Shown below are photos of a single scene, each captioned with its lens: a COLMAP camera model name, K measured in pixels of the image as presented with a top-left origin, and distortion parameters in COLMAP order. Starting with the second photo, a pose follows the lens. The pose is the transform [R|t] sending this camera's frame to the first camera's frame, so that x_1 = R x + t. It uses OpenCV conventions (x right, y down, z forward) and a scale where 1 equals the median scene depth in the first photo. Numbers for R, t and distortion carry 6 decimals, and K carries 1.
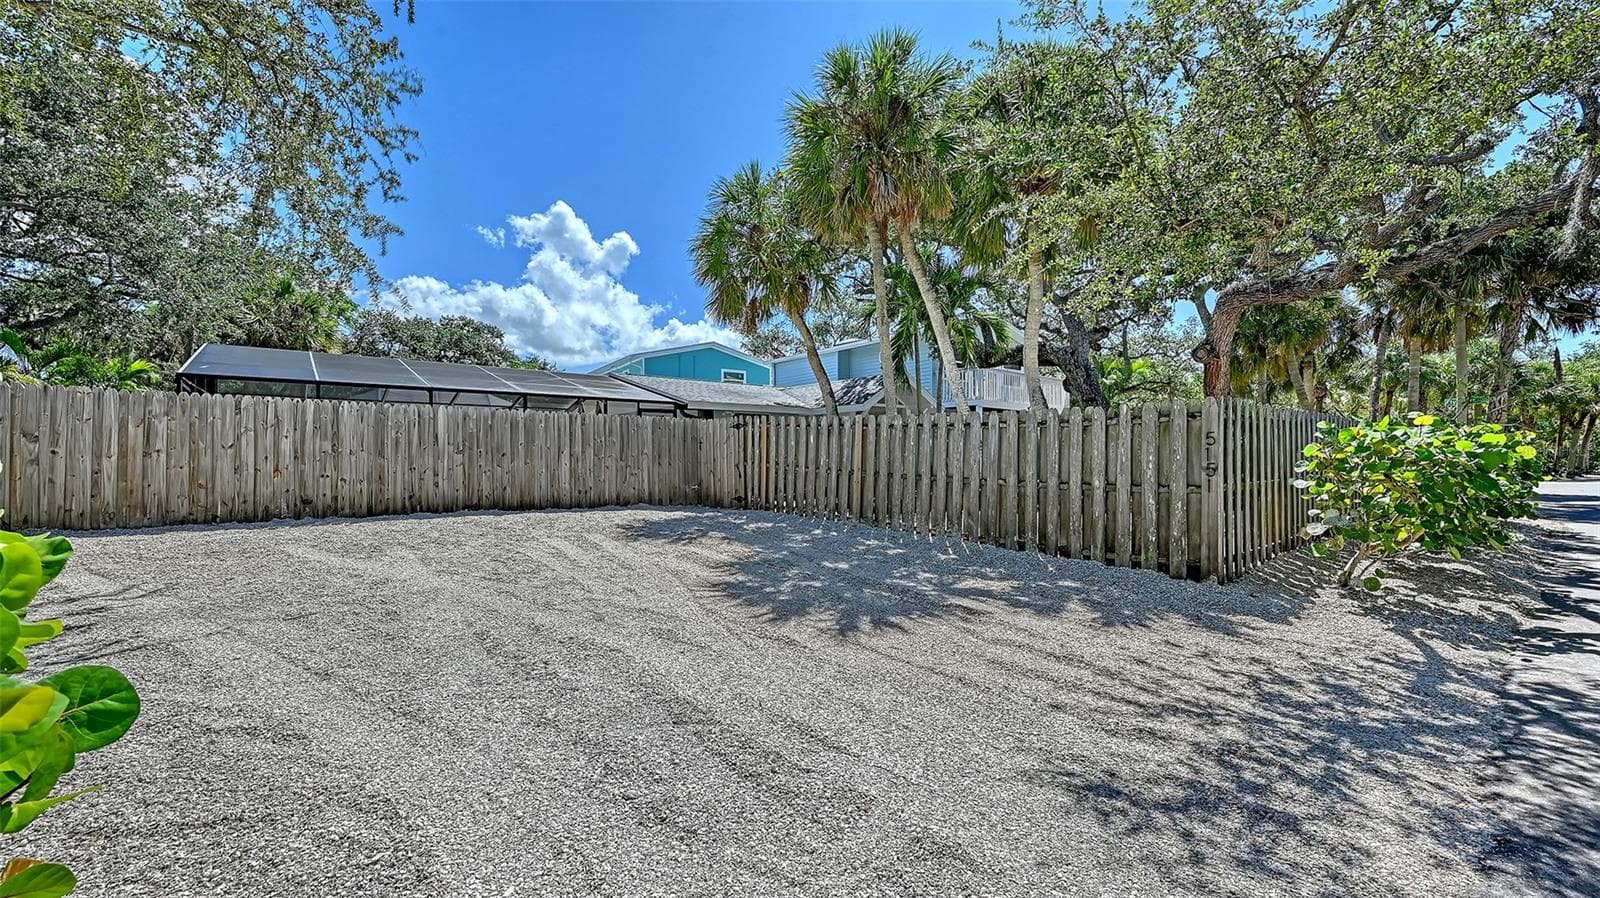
lens RADIAL K [[637.7, 0, 780.0], [0, 637.7, 447.6], [0, 0, 1]] dist [-0.000721, 0.000068]
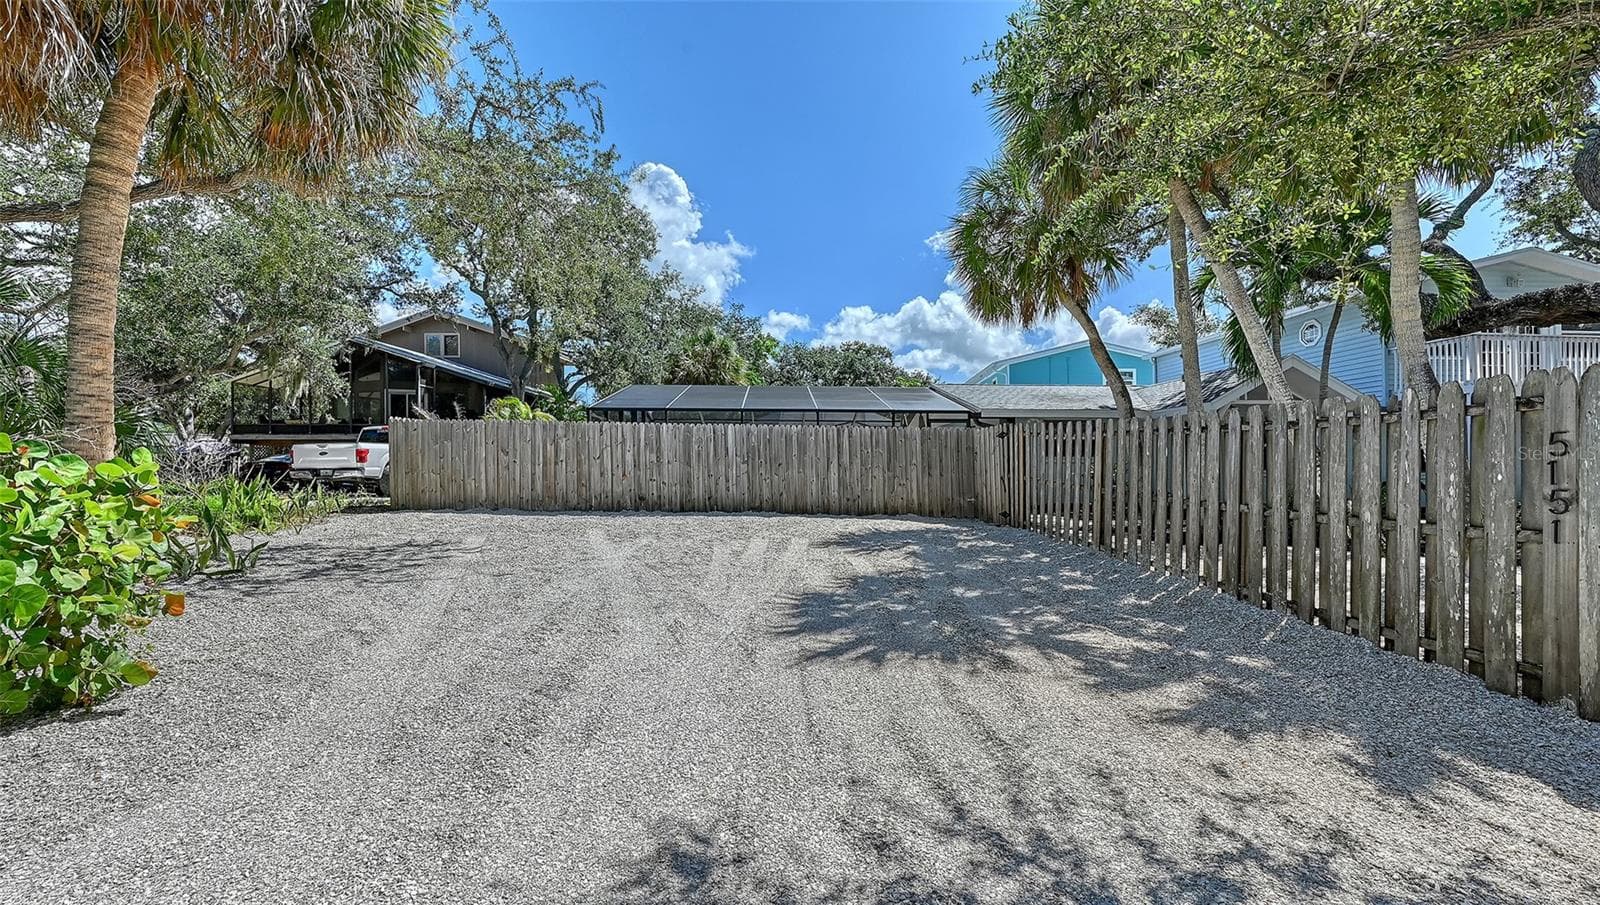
lens RADIAL K [[638.3, 0, 800.0], [0, 638.3, 452.5], [0, 0, 1]] dist [0.001111, 0.000150]
pose [[0.795313, -0.005206, -0.606176, 0.331965], [0.000786, 0.999971, -0.007557, -0.002179], [0.606198, 0.005533, 0.795294, 0.118225]]
